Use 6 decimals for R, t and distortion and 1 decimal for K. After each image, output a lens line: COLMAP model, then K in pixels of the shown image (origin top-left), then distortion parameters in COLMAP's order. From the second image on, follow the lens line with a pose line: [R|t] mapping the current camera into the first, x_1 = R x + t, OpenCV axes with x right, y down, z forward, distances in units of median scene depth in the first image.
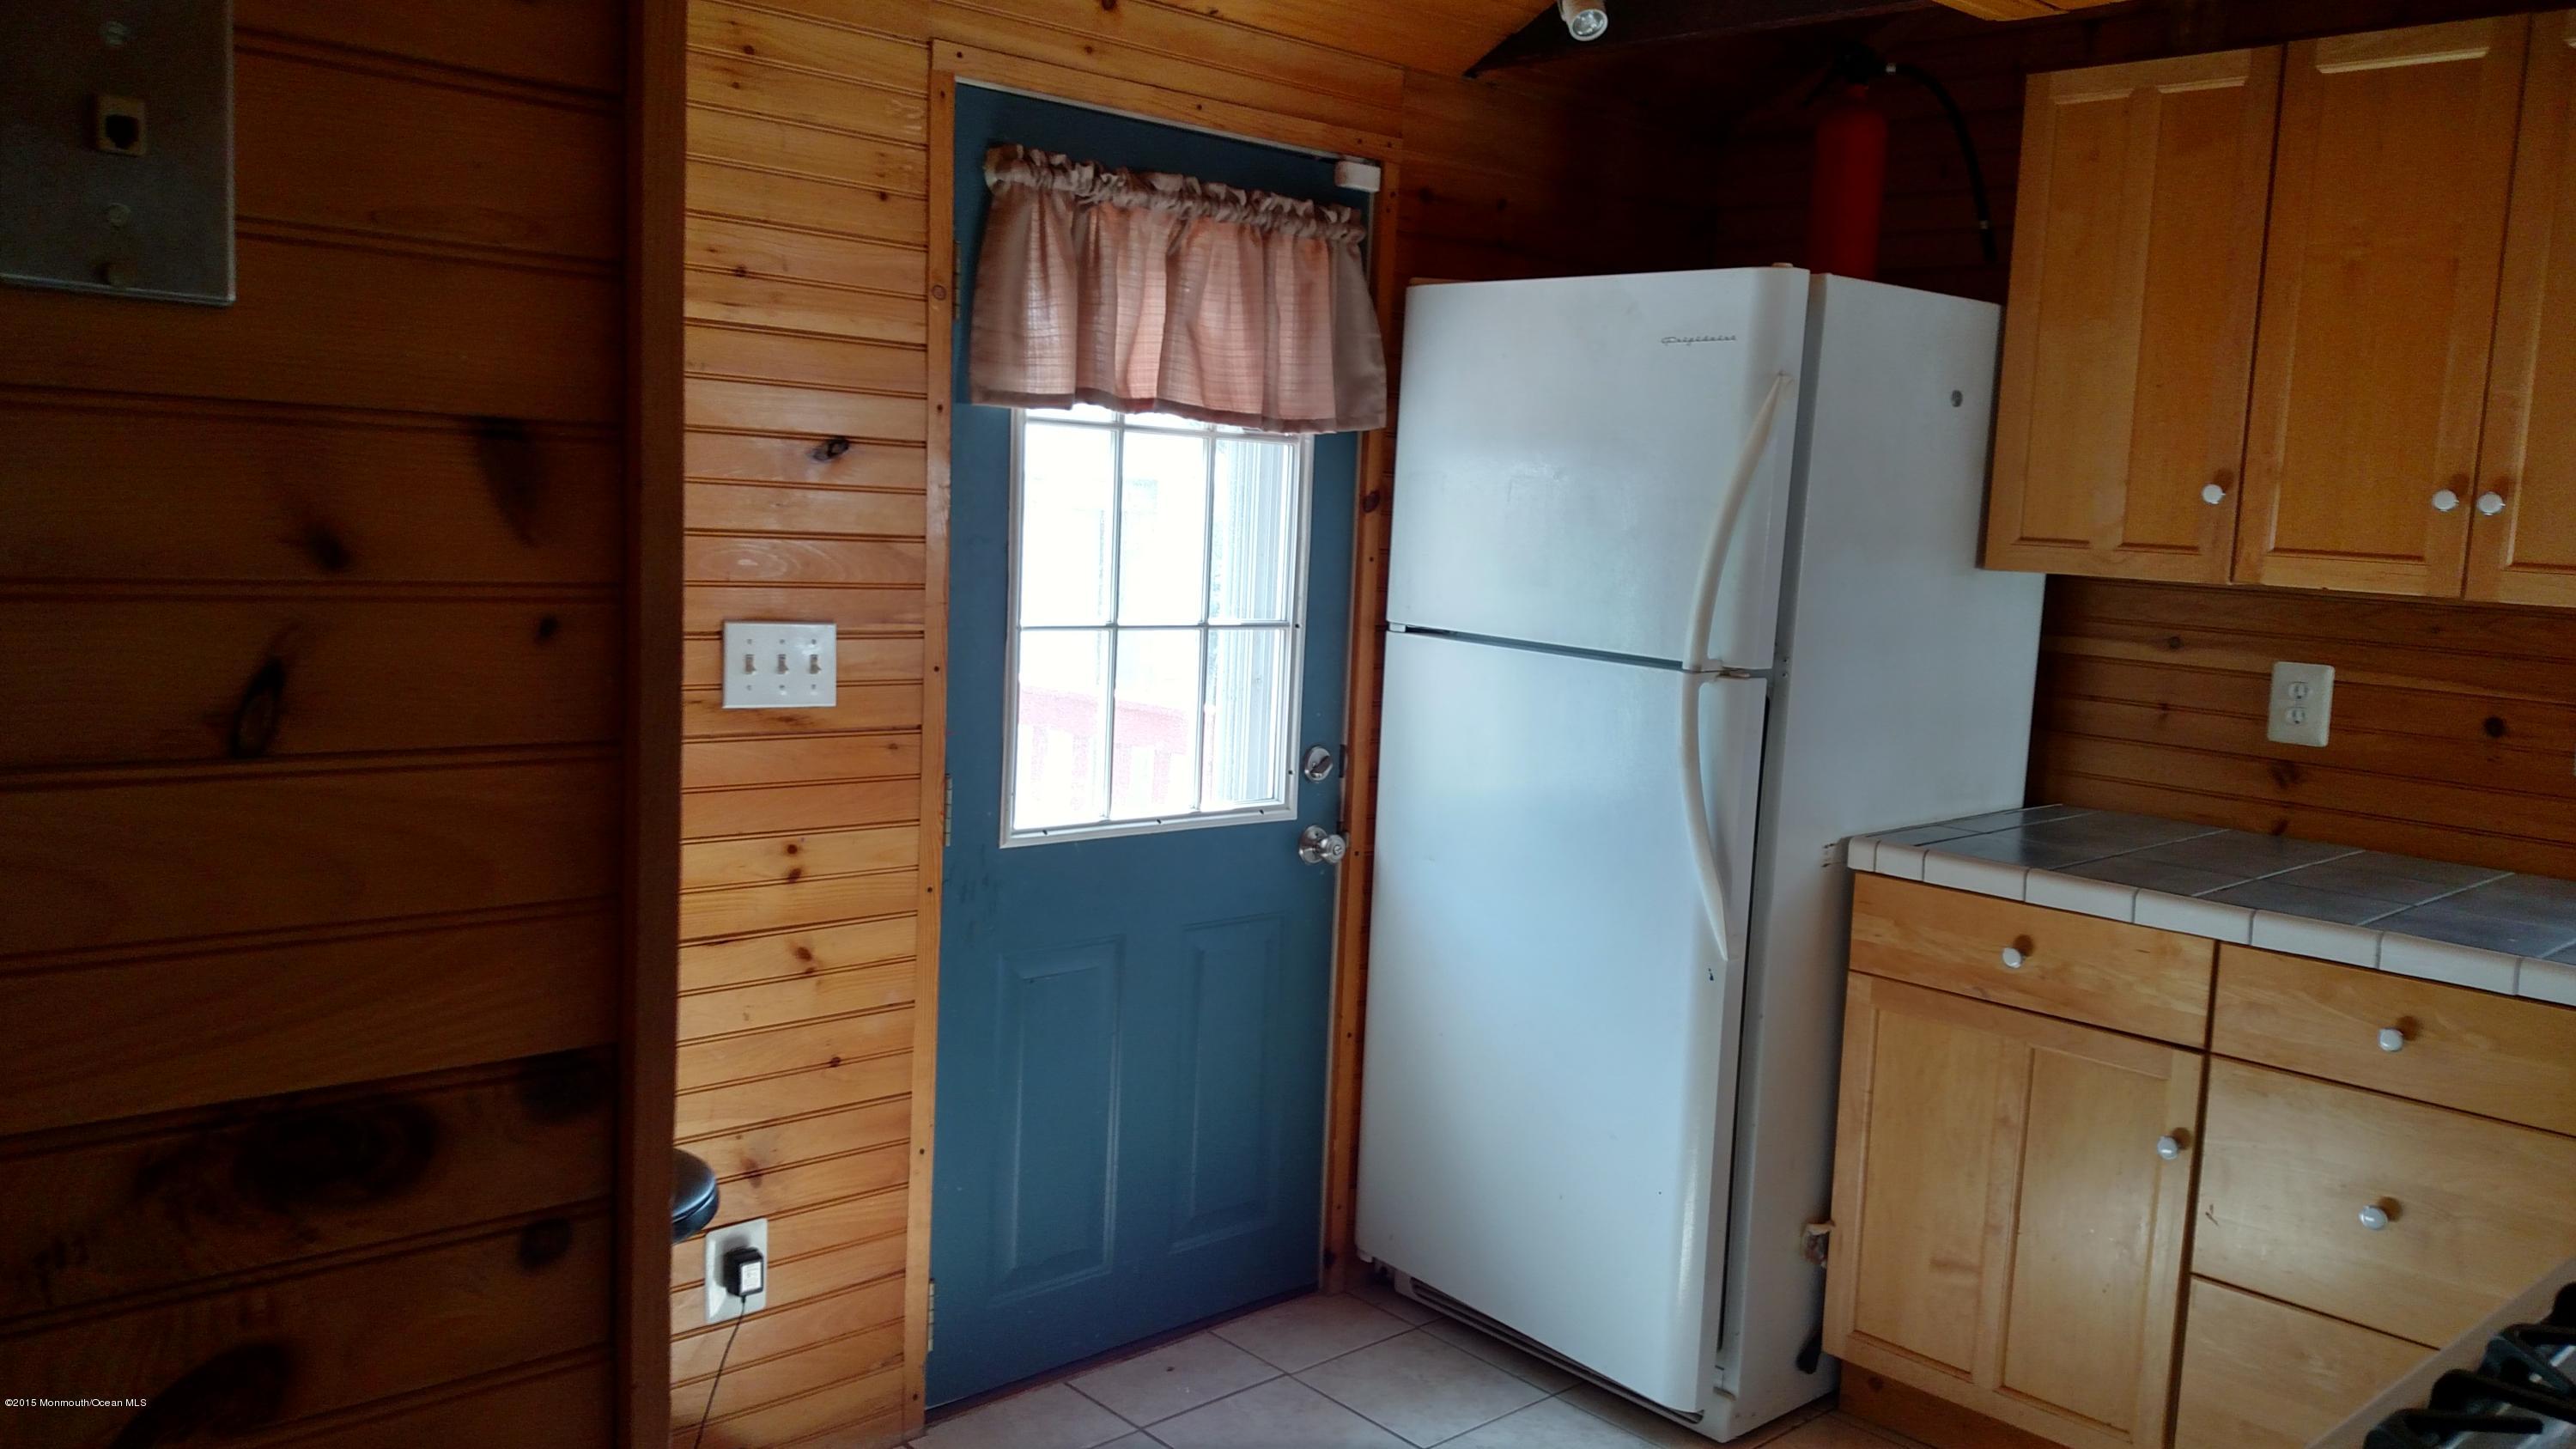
lens RADIAL K [[1995.5, 0, 1282.2], [0, 1995.5, 720.9], [0, 0, 1]] dist [-0.005768, -0.000993]
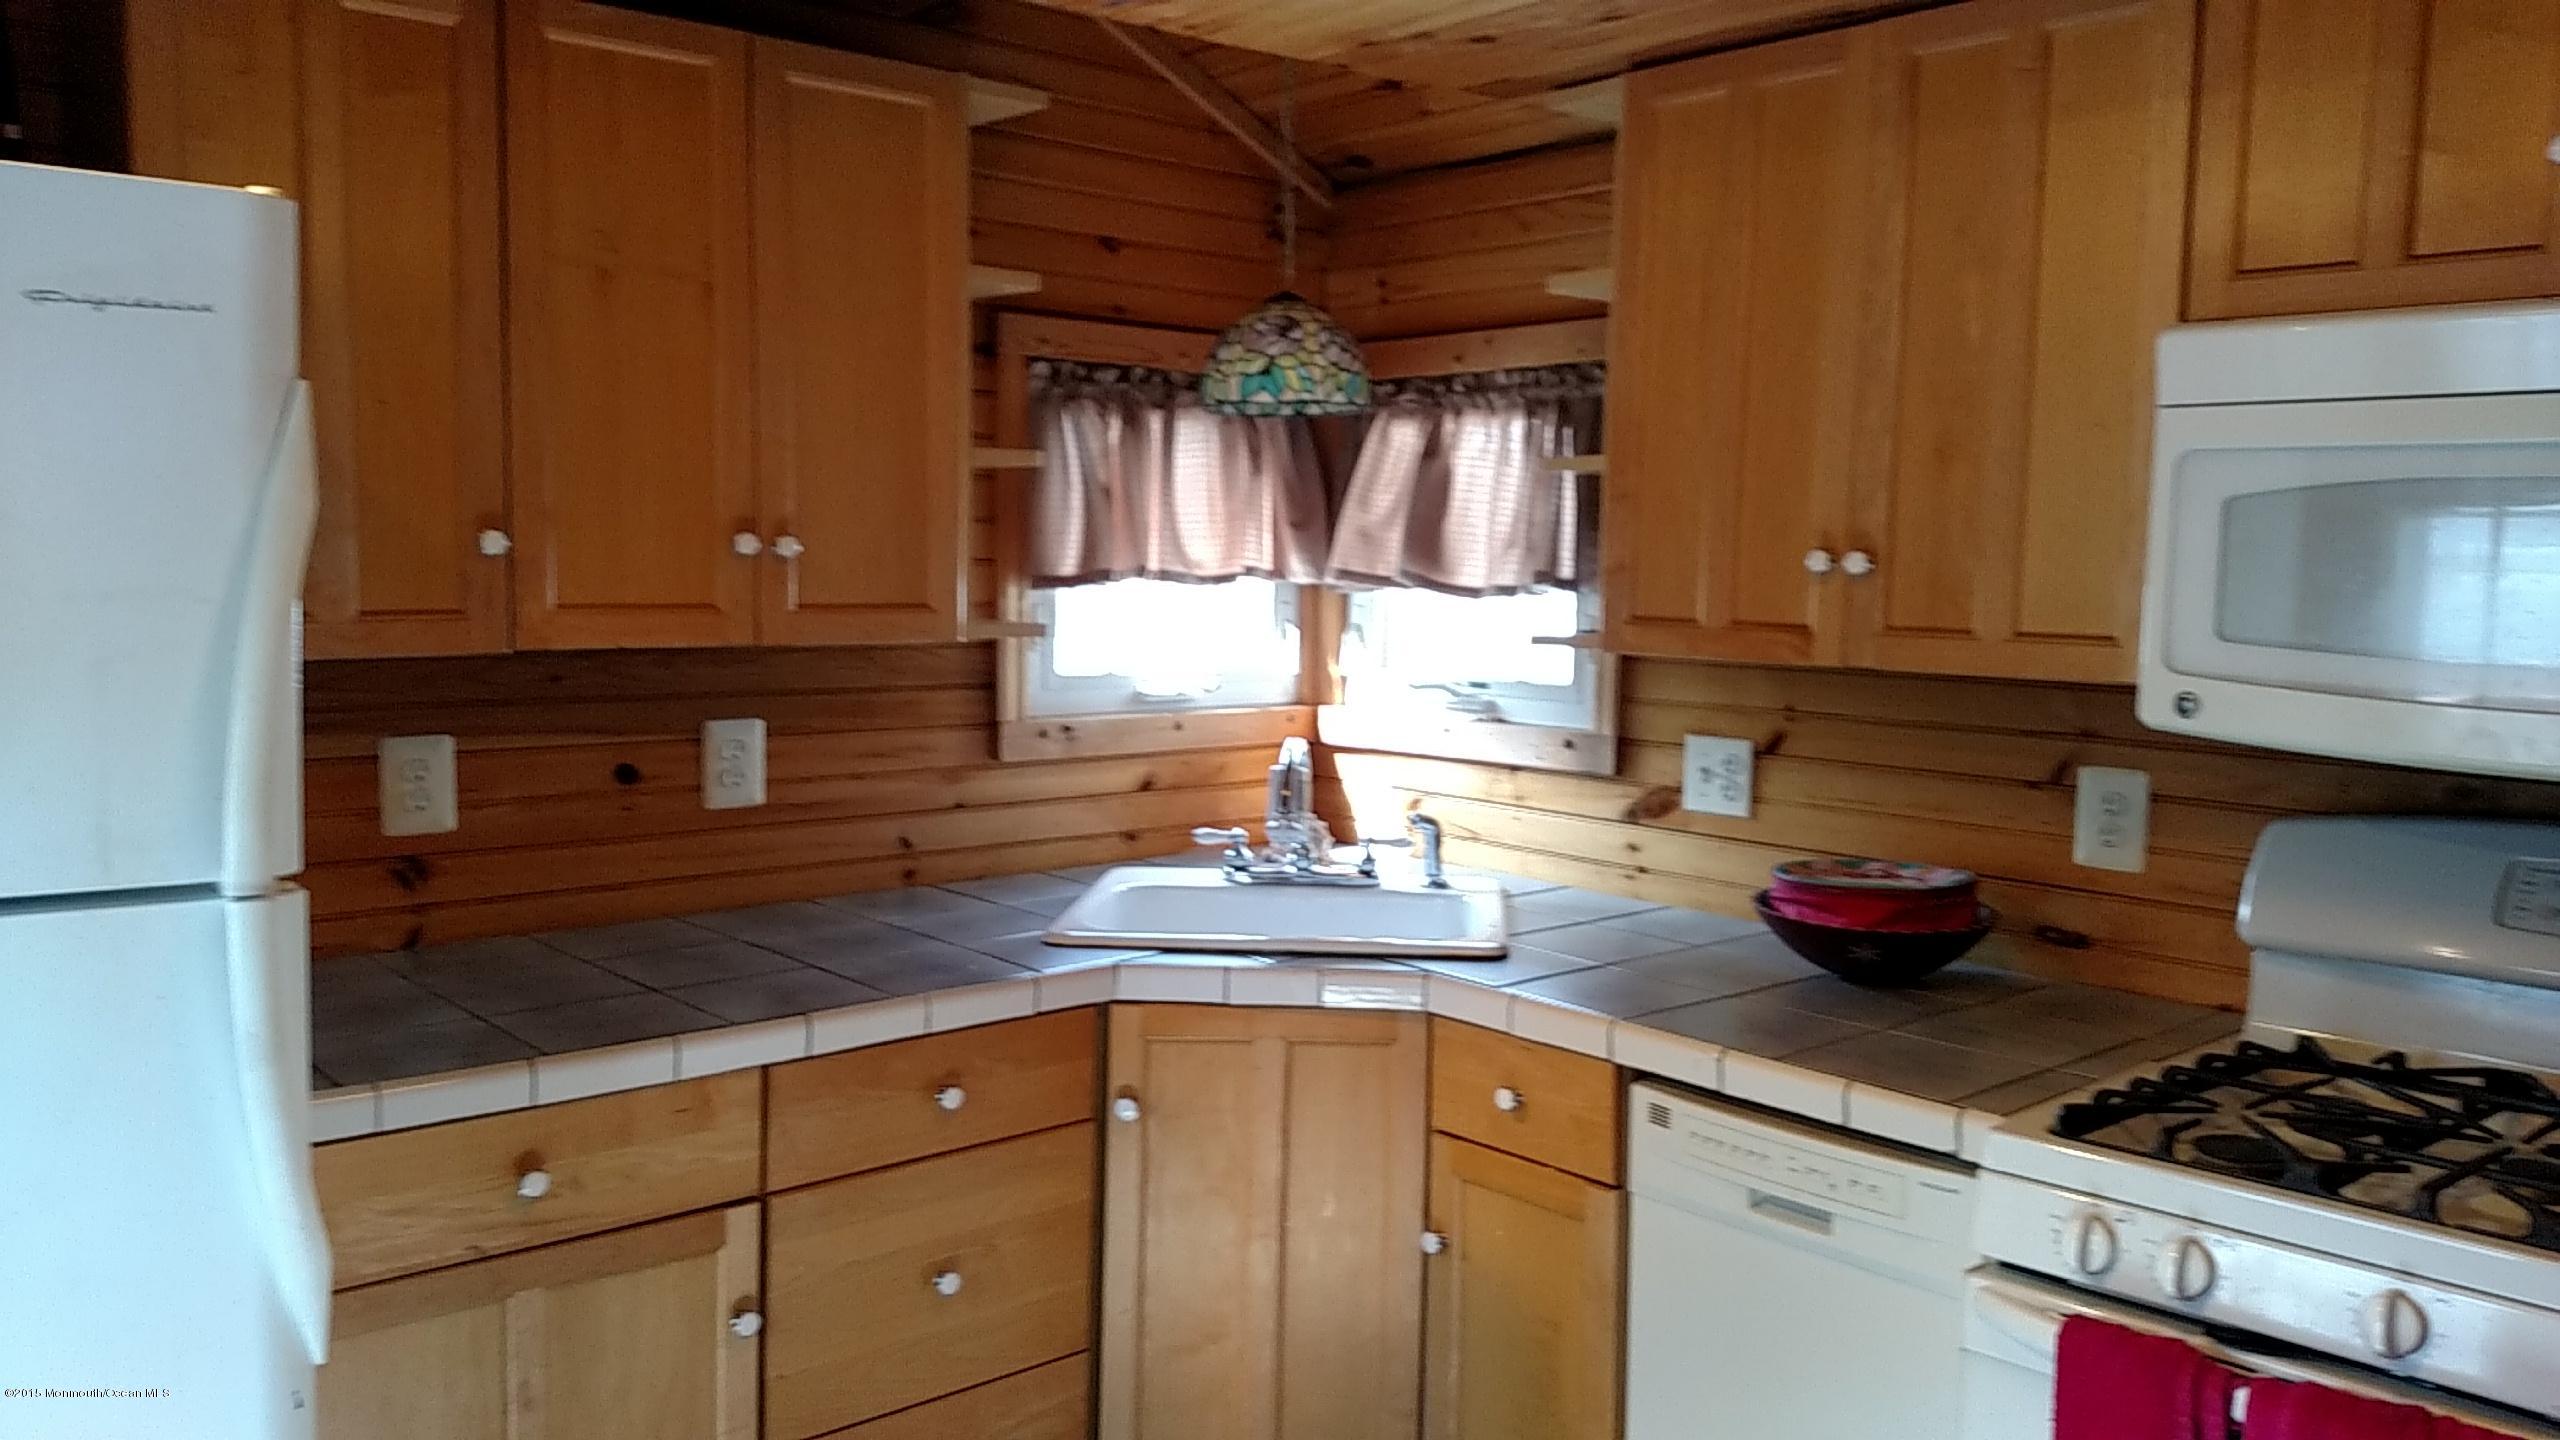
lens RADIAL K [[1982.8, 0, 1273.6], [0, 1982.8, 720.9], [0, 0, 1]] dist [-0.005768, -0.000993]
pose [[0.058711, -0.127334, 0.990121, -0.300652], [0.118676, 0.985688, 0.119727, -0.097969], [-0.991196, 0.110474, 0.072982, 0.623529]]
